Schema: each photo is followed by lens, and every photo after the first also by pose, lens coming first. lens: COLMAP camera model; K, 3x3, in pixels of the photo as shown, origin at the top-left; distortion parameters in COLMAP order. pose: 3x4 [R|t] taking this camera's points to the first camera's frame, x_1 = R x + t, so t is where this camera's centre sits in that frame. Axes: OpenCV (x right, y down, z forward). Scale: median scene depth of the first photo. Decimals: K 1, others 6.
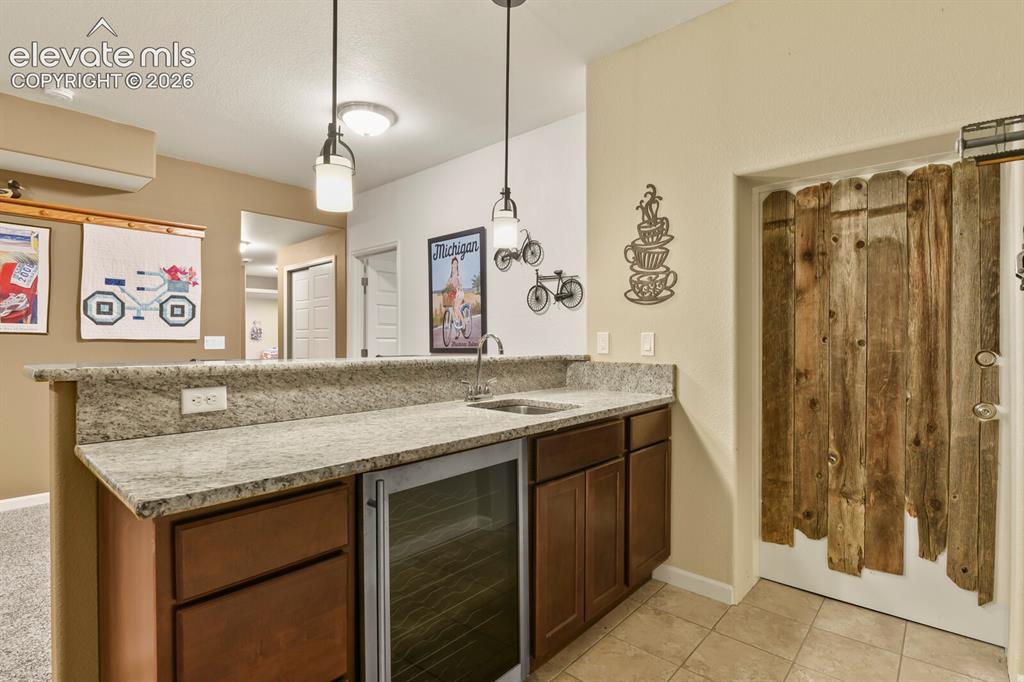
lens RADIAL K [[500.5, 0, 515.9], [0, 500.5, 342.6], [0, 0, 1]] dist [-0.008295, -0.006556]
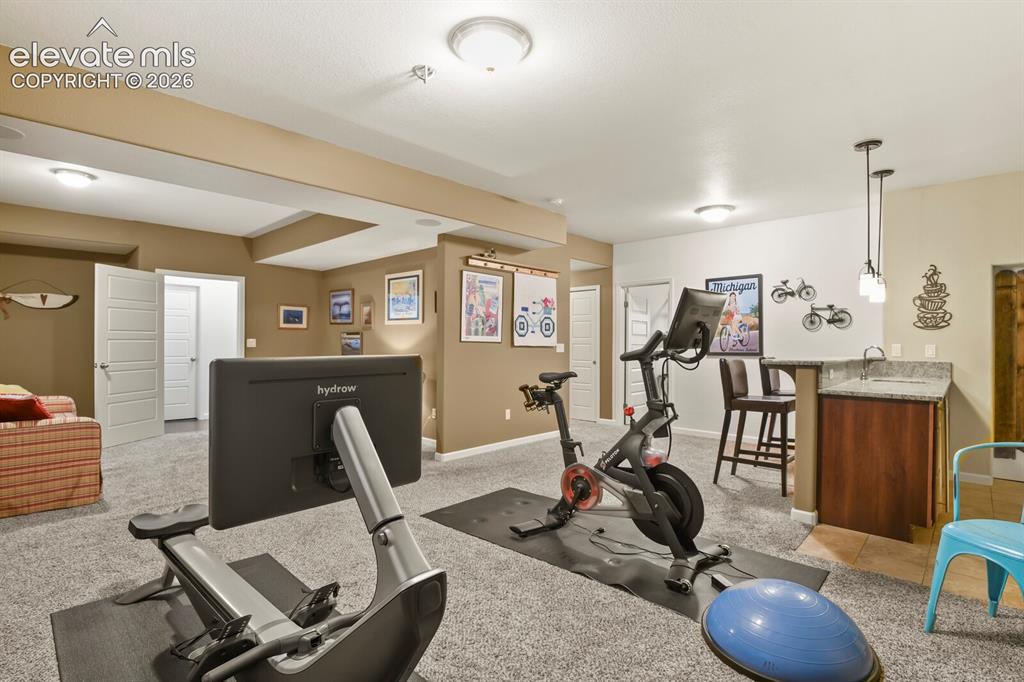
lens RADIAL K [[500.5, 0, 514.6], [0, 500.5, 342.2], [0, 0, 1]] dist [-0.008295, -0.006556]
pose [[0.999561, 0.003566, -0.029401, -0.873801], [-0.003746, 0.999975, -0.006077, -0.009750], [0.029379, 0.006184, 0.999549, -0.626645]]
